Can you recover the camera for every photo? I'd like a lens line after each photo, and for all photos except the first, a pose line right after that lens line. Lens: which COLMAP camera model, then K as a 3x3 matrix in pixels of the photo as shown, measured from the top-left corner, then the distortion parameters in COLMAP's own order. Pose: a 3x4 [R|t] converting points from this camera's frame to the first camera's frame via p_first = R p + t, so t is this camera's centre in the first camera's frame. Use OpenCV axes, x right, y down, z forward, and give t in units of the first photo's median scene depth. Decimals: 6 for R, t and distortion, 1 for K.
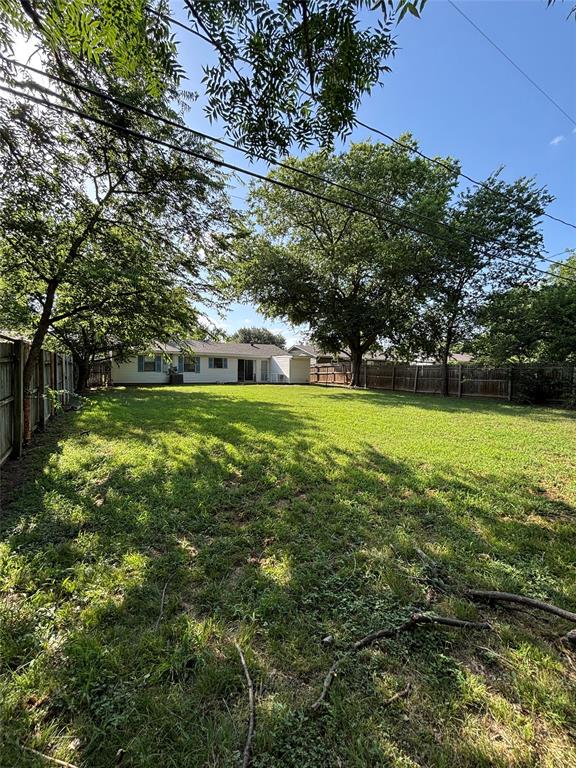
lens RADIAL K [[310.7, 0, 290.4], [0, 310.7, 382.8], [0, 0, 1]] dist [0.007930, -0.001845]
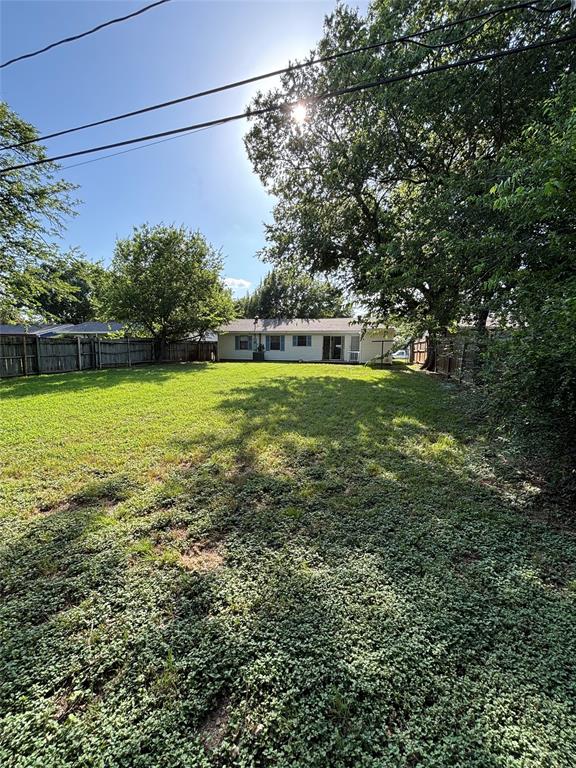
lens RADIAL K [[310.7, 0, 286.8], [0, 310.7, 381.5], [0, 0, 1]] dist [0.007930, -0.001845]
pose [[0.696446, 0.071192, -0.714069, 0.443979], [-0.025286, 0.996883, 0.074727, -0.007488], [0.717164, -0.033988, 0.696075, 0.270252]]
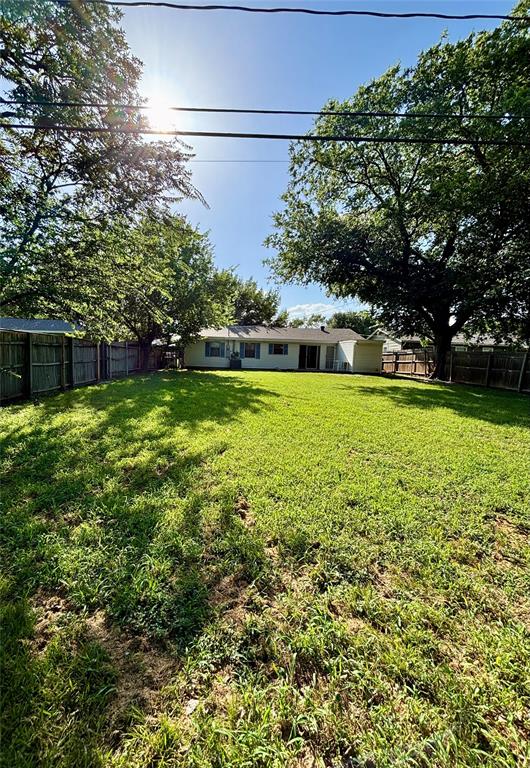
lens RADIAL K [[309.7, 0, 263.3], [0, 309.7, 385.8], [0, 0, 1]] dist [-0.001586, -0.000336]
pose [[0.865854, 0.057996, -0.496924, 0.218771], [-0.034256, 0.997800, 0.056766, -0.001491], [0.499123, -0.032128, 0.865936, 0.120702]]
